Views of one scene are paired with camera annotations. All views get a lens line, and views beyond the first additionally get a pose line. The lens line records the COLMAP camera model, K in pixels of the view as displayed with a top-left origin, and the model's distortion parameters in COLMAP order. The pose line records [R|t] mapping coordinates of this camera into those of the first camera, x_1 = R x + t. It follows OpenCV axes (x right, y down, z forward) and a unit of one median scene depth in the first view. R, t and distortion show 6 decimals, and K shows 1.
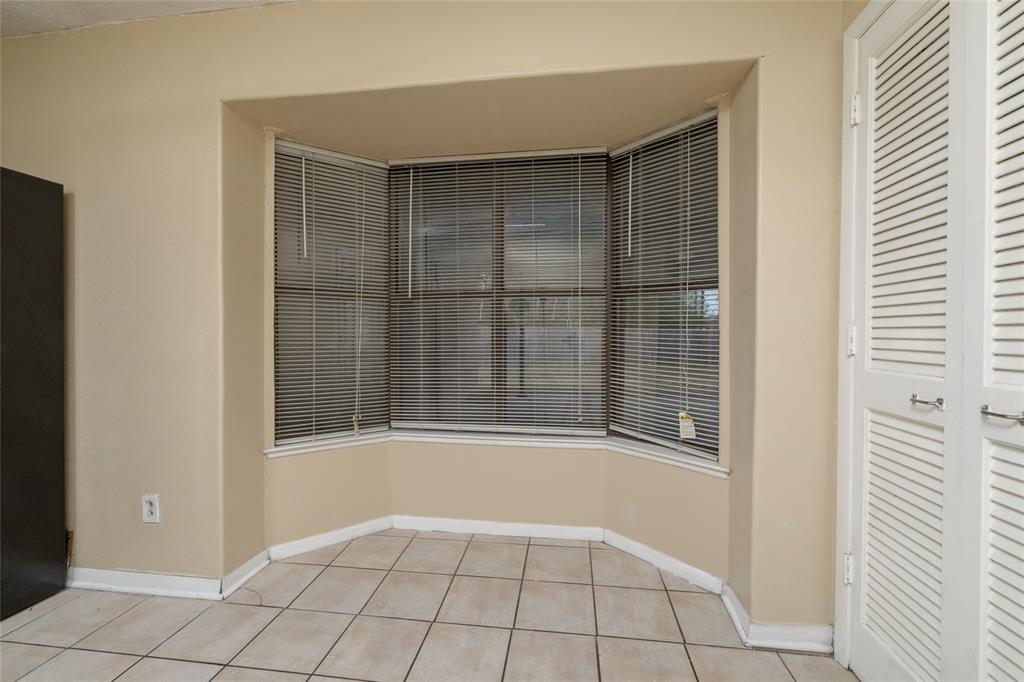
lens RADIAL K [[439.3, 0, 512.1], [0, 439.3, 338.7], [0, 0, 1]] dist [-0.001712, 0.001648]
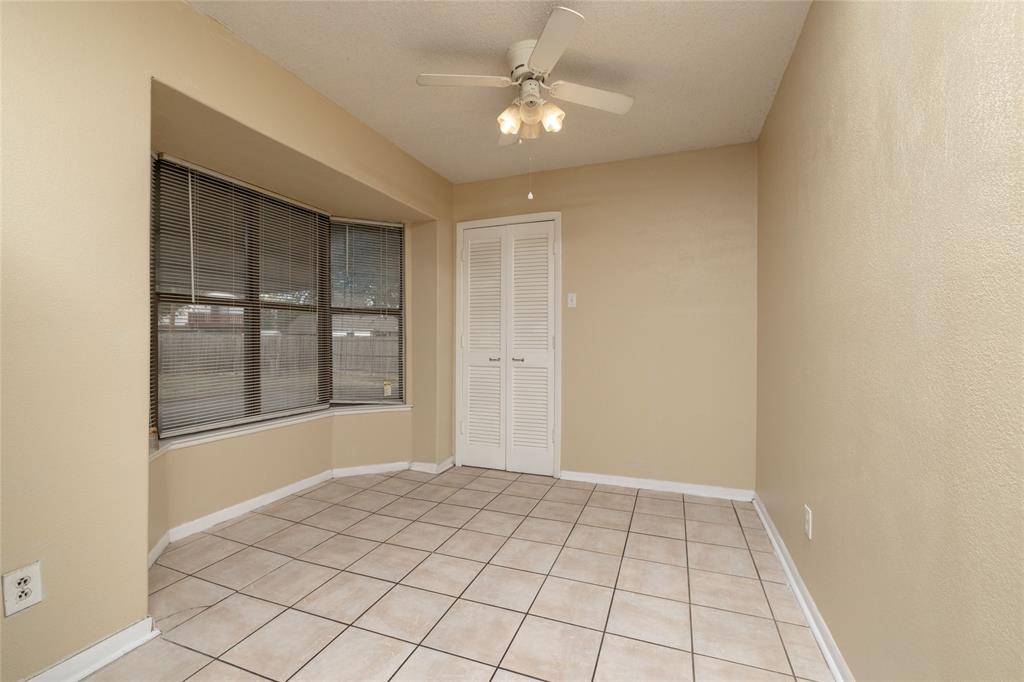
lens RADIAL K [[439.3, 0, 511.3], [0, 439.3, 337.8], [0, 0, 1]] dist [-0.001712, 0.001648]
pose [[0.224921, 0.002659, 0.974373, -1.161582], [0.008539, 0.999952, -0.004700, -0.001067], [-0.974340, 0.009378, 0.224888, 0.074347]]
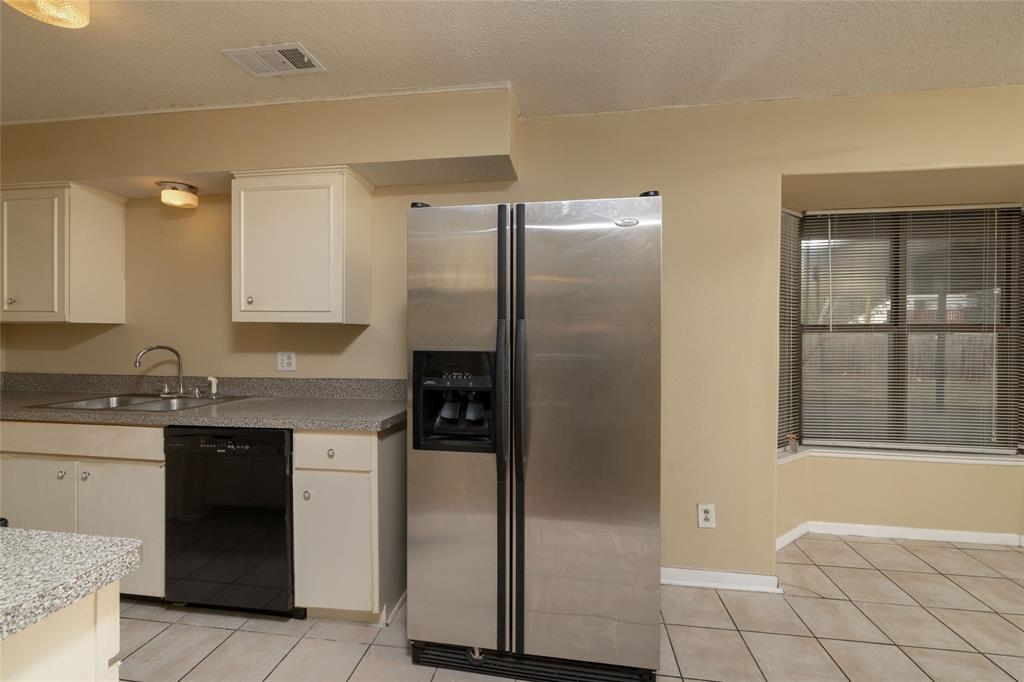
lens RADIAL K [[439.3, 0, 509.1], [0, 439.3, 338.9], [0, 0, 1]] dist [-0.001712, 0.001648]
pose [[0.999974, 0.005373, -0.004787, -1.182884], [-0.005370, 0.999985, 0.000640, -0.078491], [0.004790, -0.000615, 0.999988, -0.166270]]
